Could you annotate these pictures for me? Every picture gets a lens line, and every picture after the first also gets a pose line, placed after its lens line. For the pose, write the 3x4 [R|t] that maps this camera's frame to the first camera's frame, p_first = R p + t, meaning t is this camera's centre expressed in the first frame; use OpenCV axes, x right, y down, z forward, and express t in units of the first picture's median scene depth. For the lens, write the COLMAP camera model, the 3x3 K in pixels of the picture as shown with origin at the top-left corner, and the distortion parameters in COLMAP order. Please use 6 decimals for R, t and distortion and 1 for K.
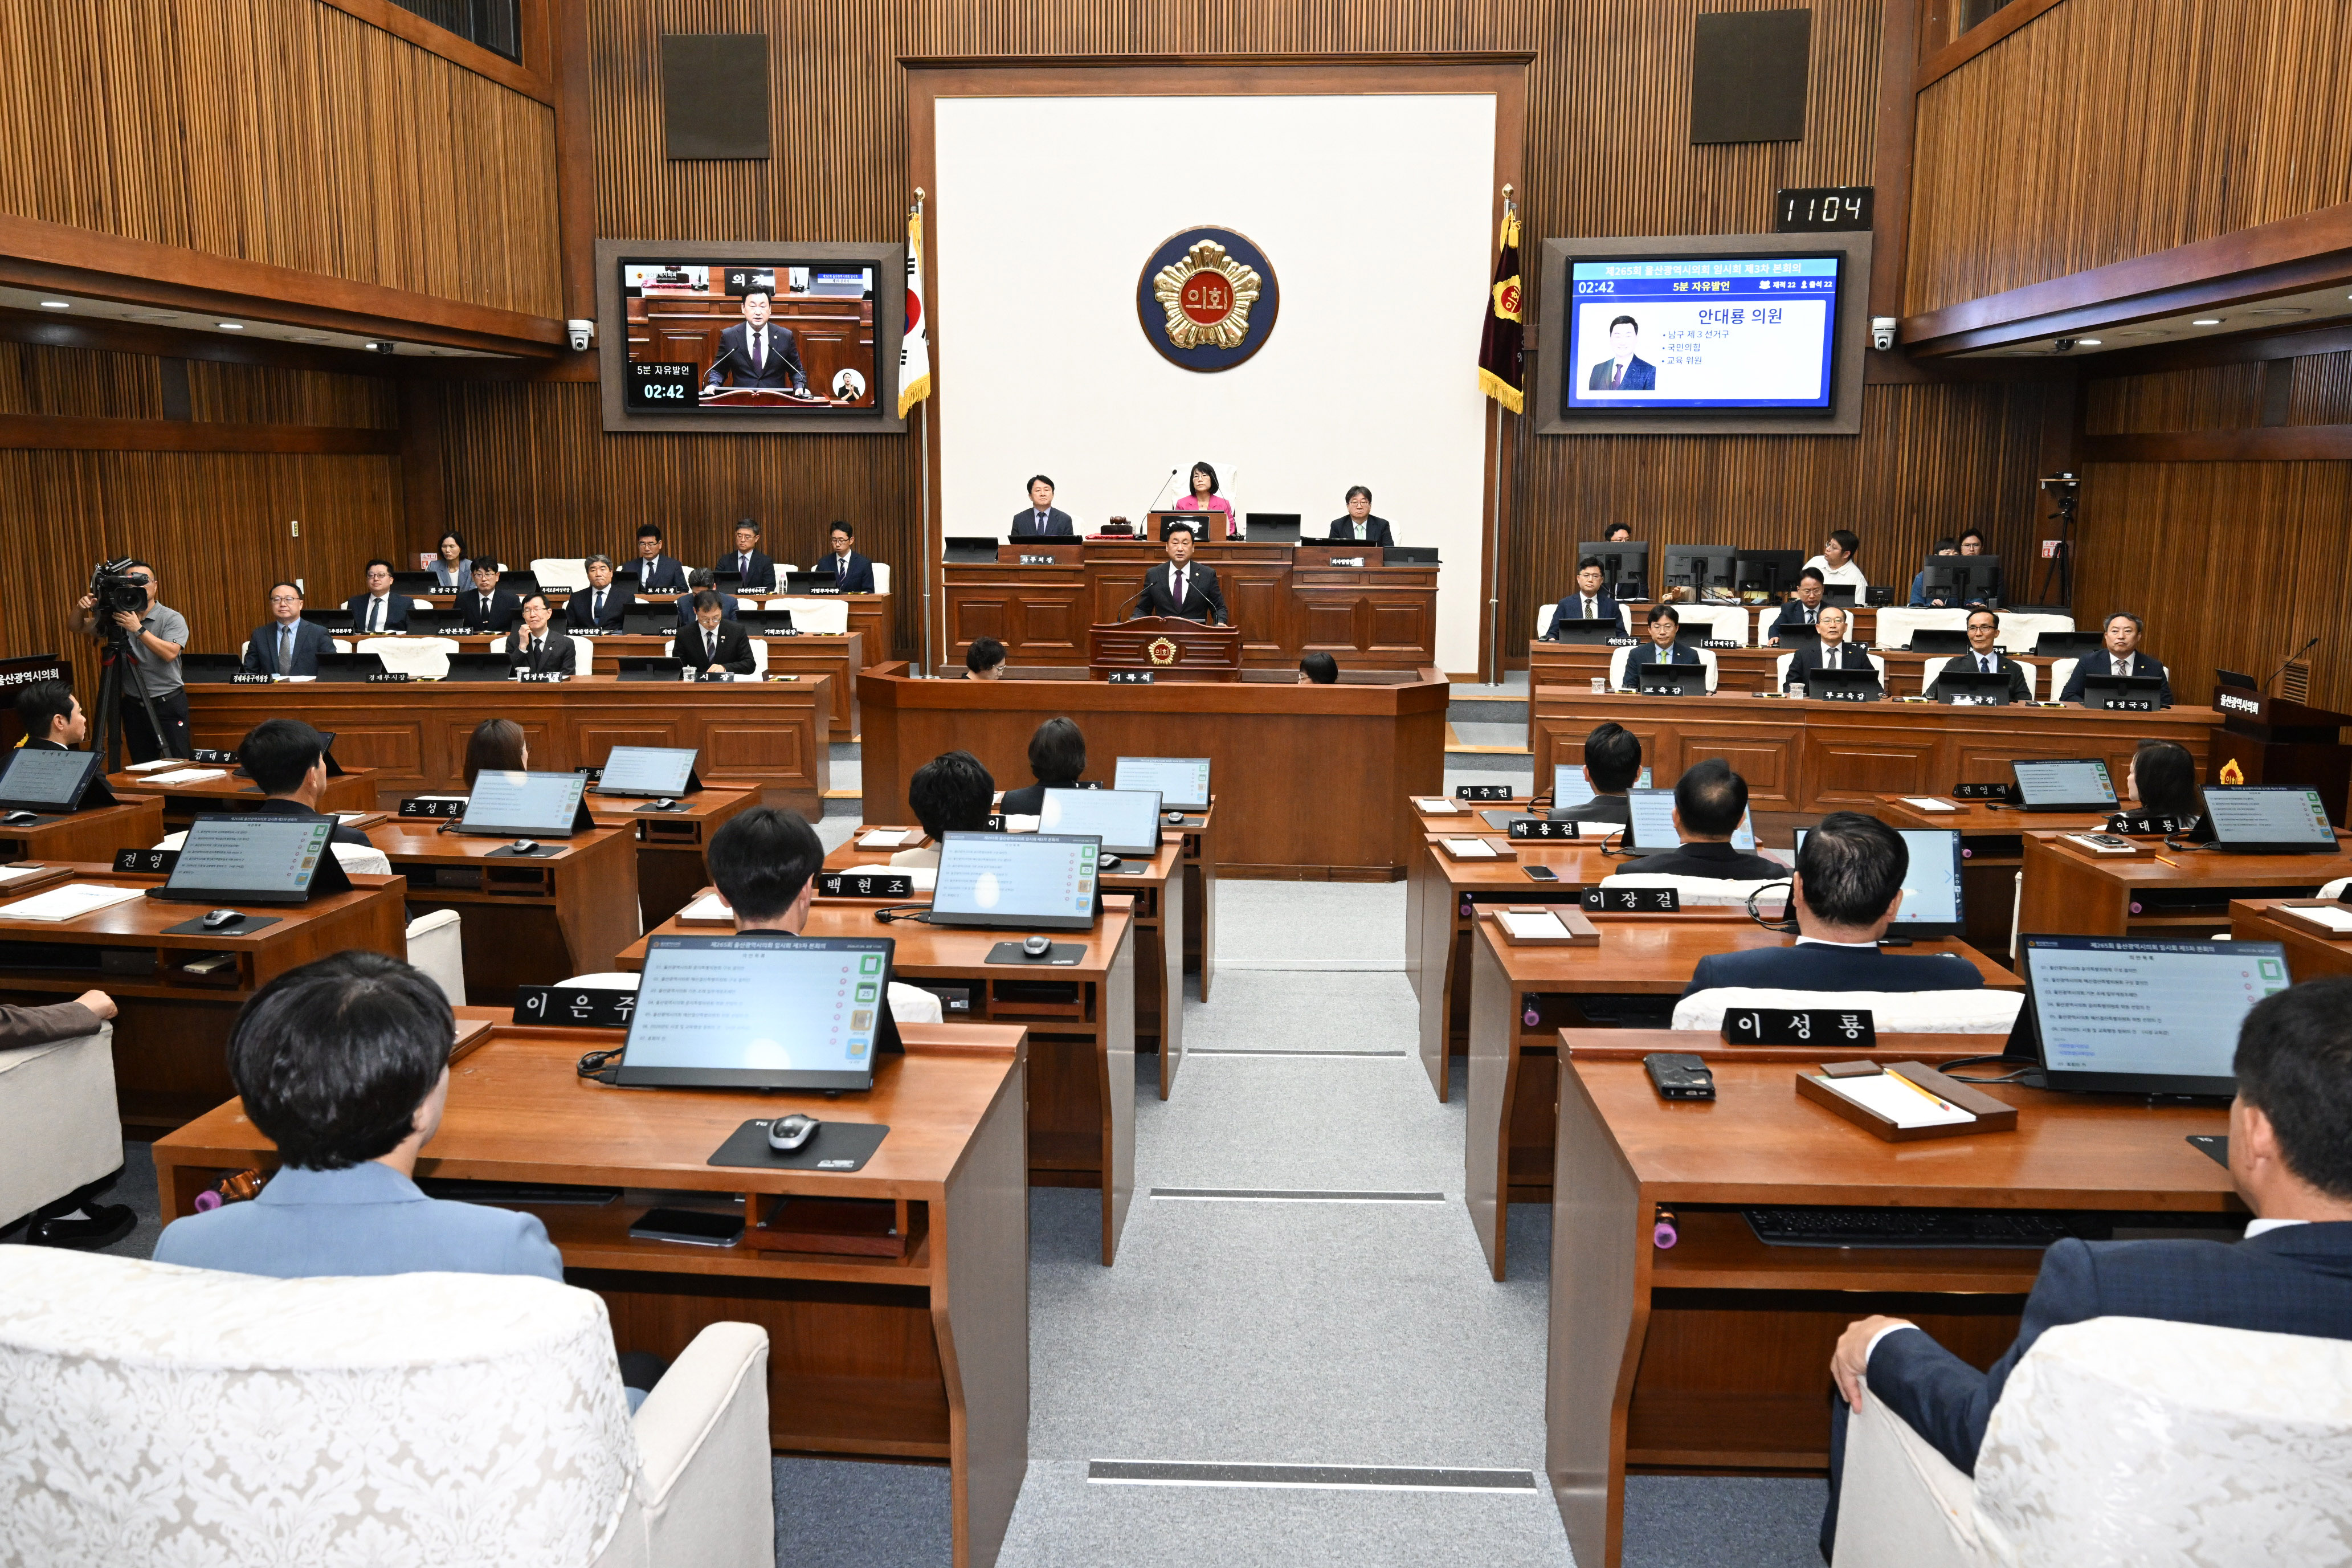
lens RADIAL K [[1809.5, 0, 1185.5], [0, 1809.5, 772.1], [0, 0, 1]] dist [-0.006032, 0.000144]
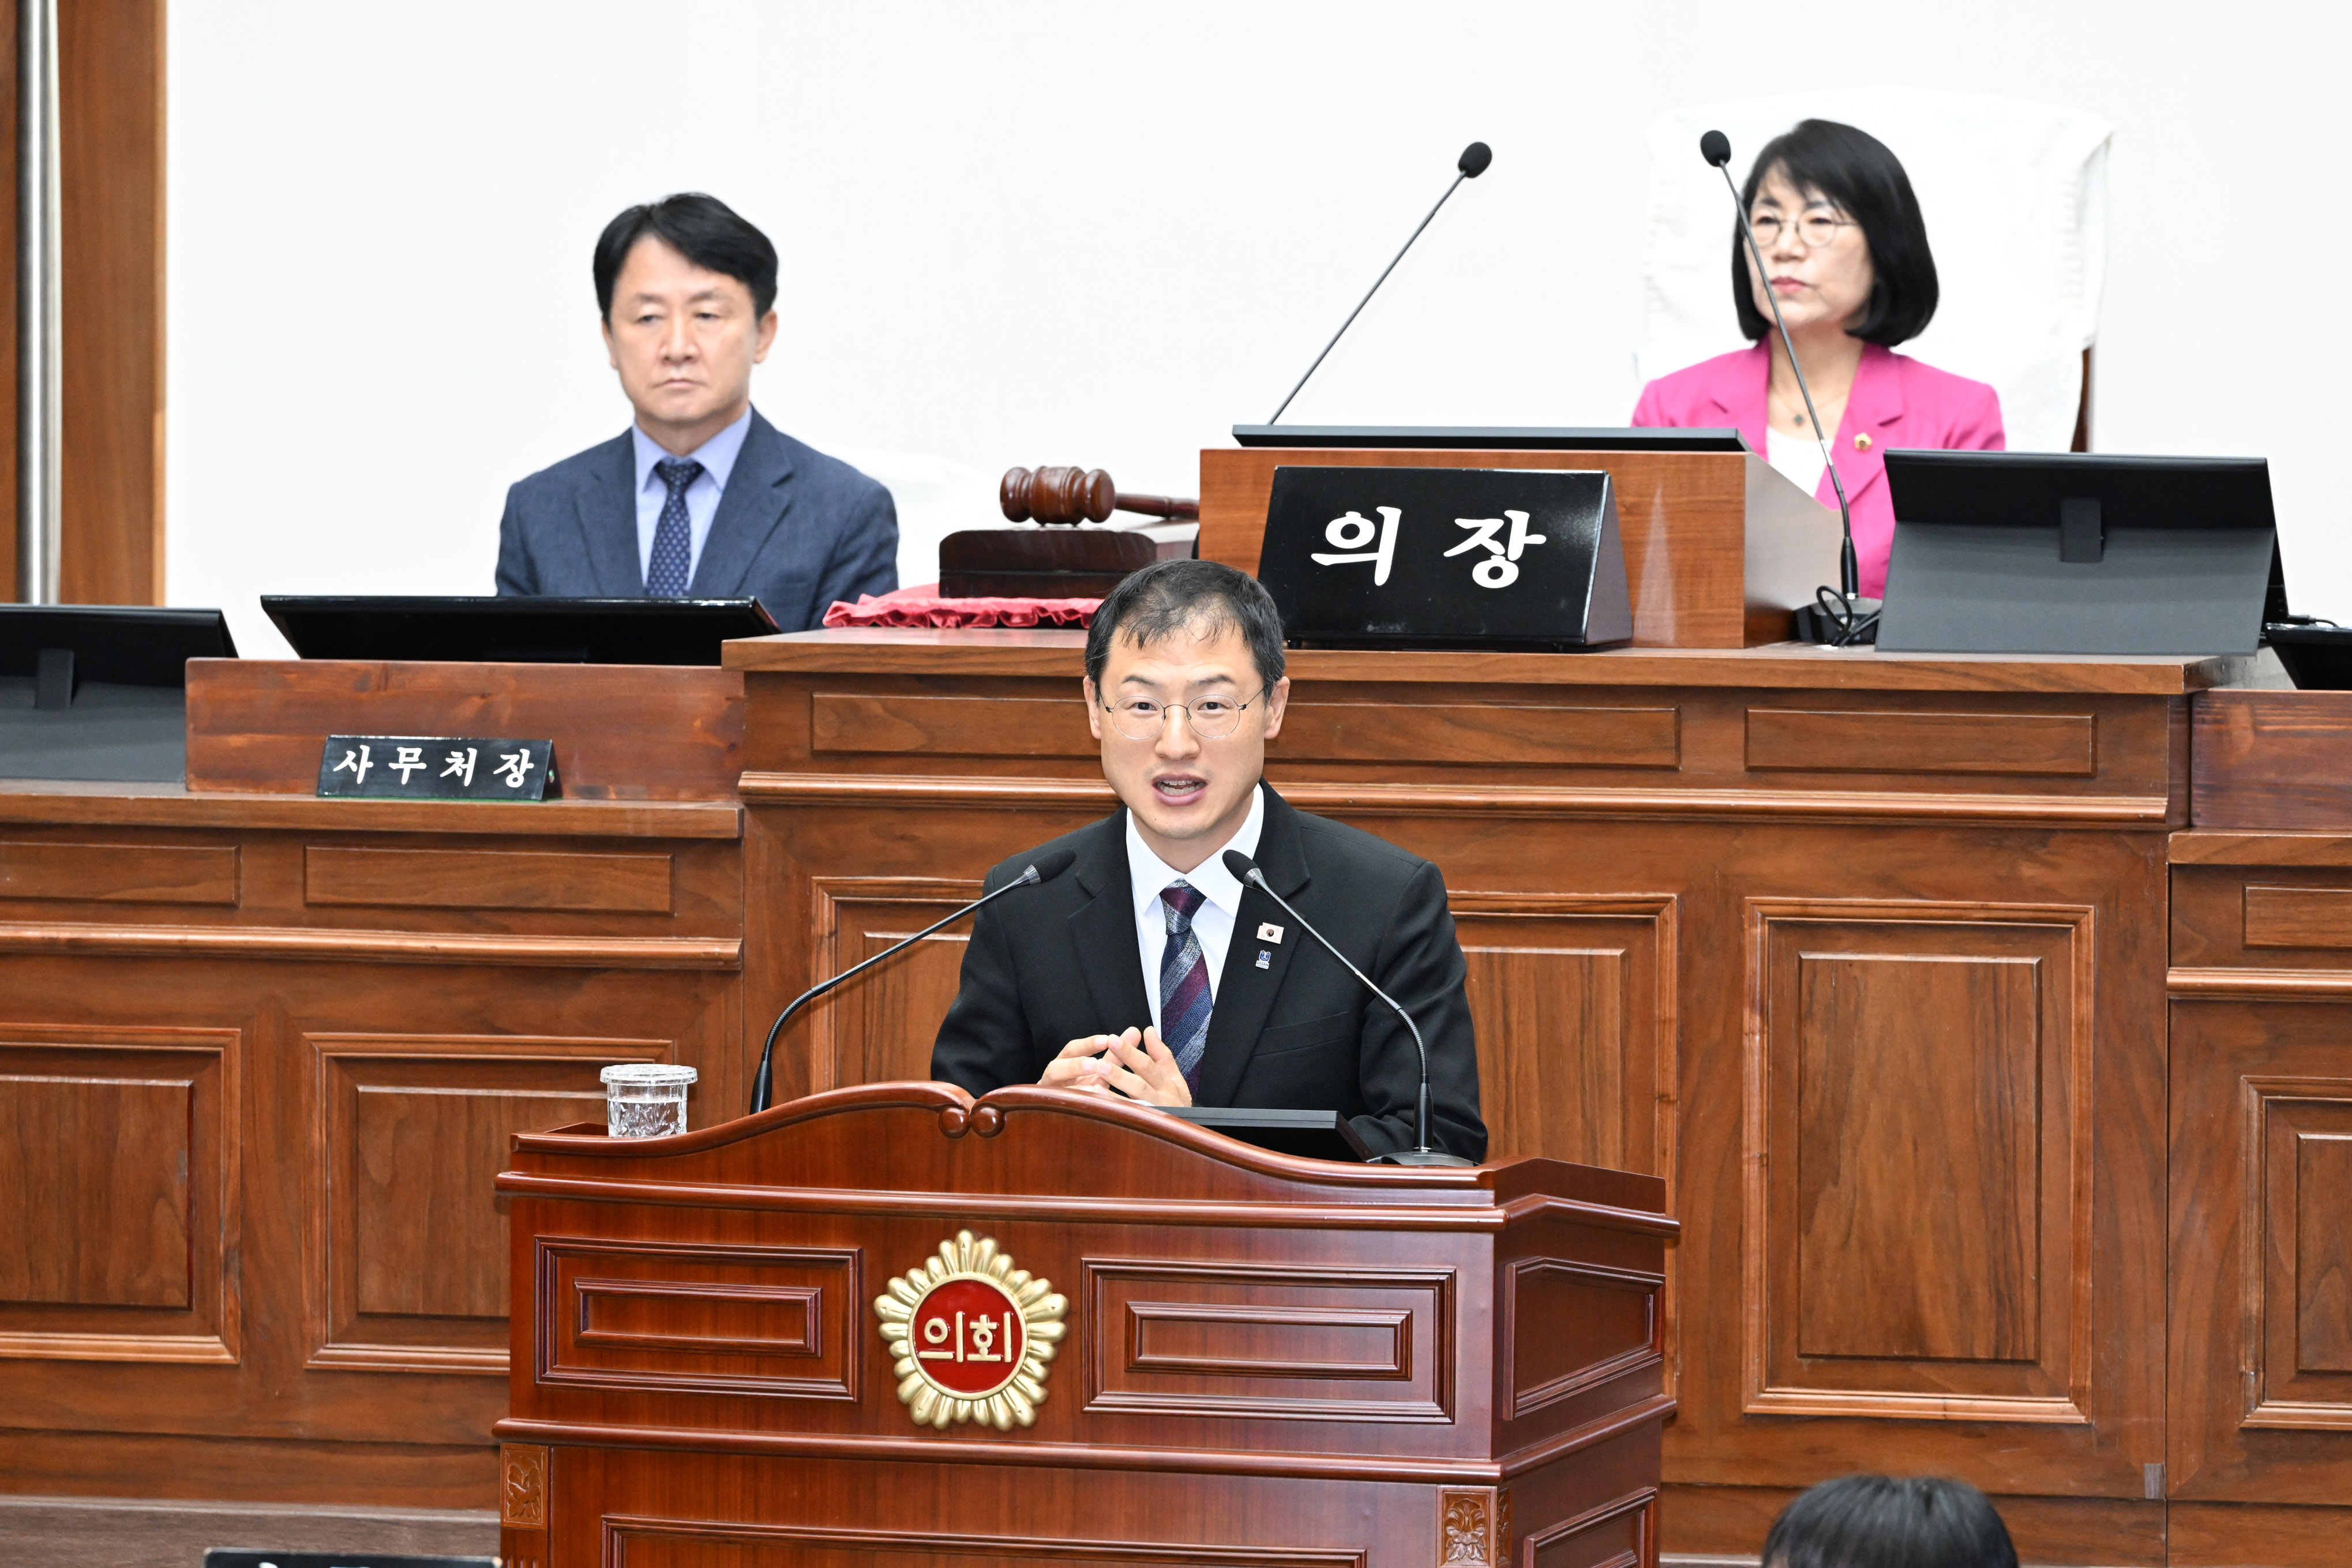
lens RADIAL K [[13164.4, 0, 1176.0], [0, 13164.4, 784.0], [0, 0, 1]] dist [0.016969, -3.150686]
pose [[0.978241, 0.010268, -0.207218, 0.168150], [-0.034083, 0.993159, -0.111686, -0.001347], [0.204654, 0.116318, 0.971899, -0.000732]]
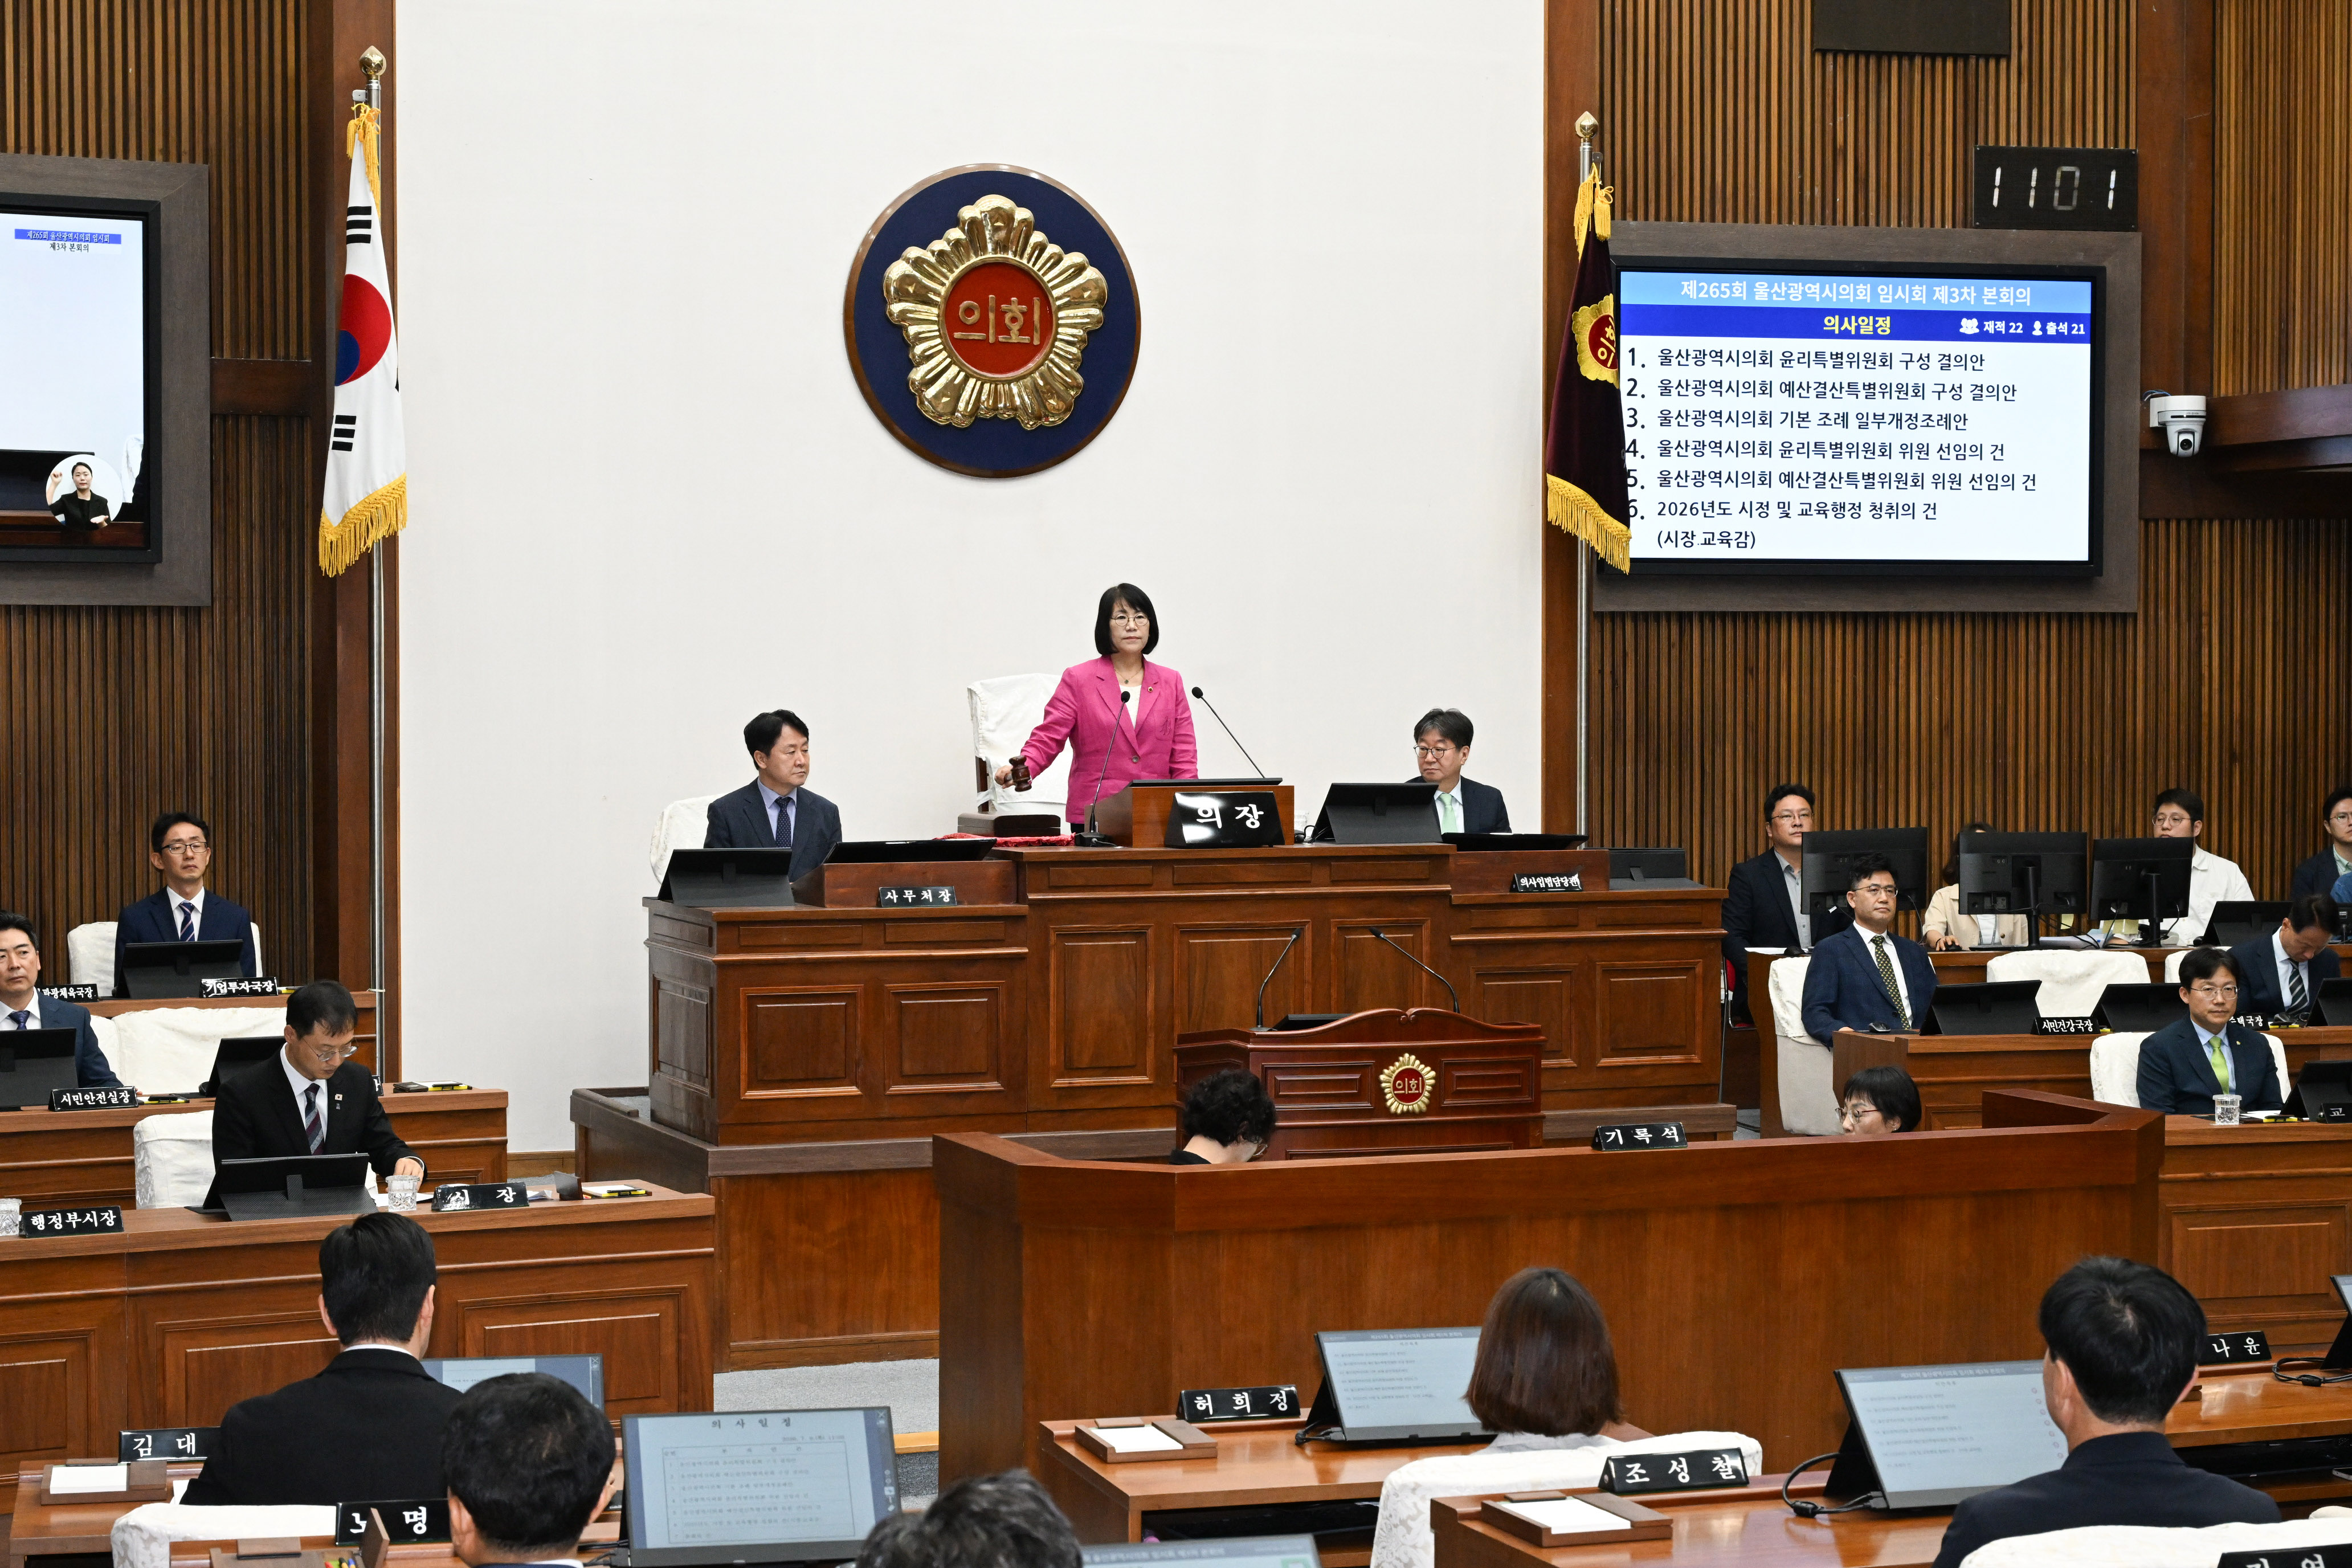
lens RADIAL K [[4234.3, 0, 1166.4], [0, 4234.3, 791.9], [0, 0, 1]] dist [0.008642, -0.085227]
pose [[0.902272, -0.016872, 0.430837, -0.413844], [0.075859, 0.989859, -0.120103, -0.012292], [-0.424442, 0.141048, 0.894402, 0.042538]]
